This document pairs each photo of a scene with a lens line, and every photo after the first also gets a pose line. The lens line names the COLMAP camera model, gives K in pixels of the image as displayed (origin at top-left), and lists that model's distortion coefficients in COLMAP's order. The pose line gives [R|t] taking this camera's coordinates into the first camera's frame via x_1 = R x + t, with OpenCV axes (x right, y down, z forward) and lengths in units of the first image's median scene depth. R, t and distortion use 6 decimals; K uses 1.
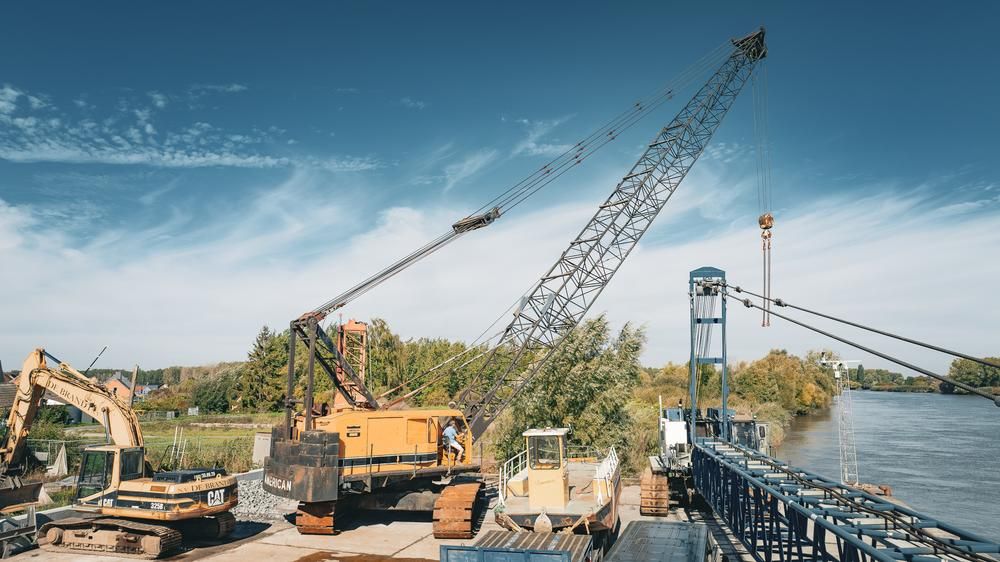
lens RADIAL K [[691.2, 0, 505.2], [0, 691.2, 282.9], [0, 0, 1]] dist [-0.031777, 0.029421]
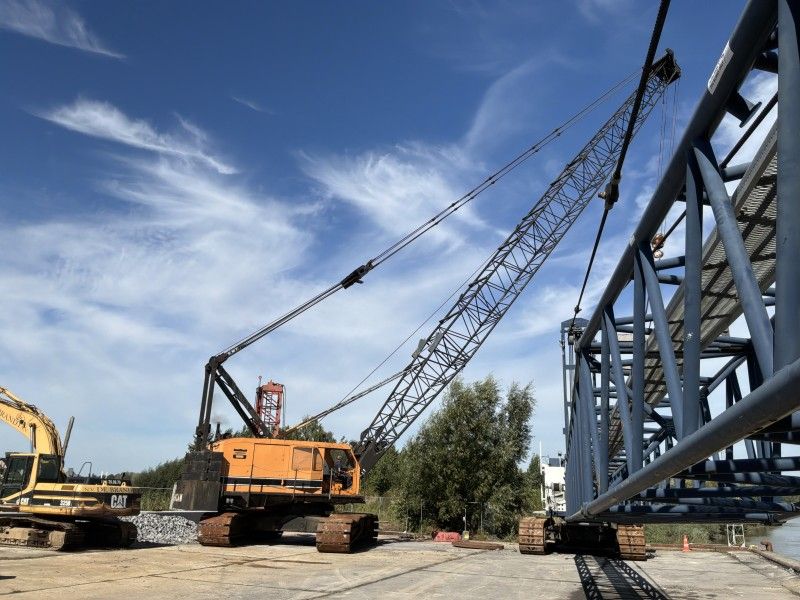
lens RADIAL K [[645.9, 0, 397.8], [0, 645.9, 301.4], [0, 0, 1]] dist [0.078779, -0.137280]
pose [[0.997700, 0.007702, -0.067342, 0.101901], [-0.017468, 0.989180, -0.145663, 0.140528], [0.065492, 0.146505, 0.987040, -0.065731]]
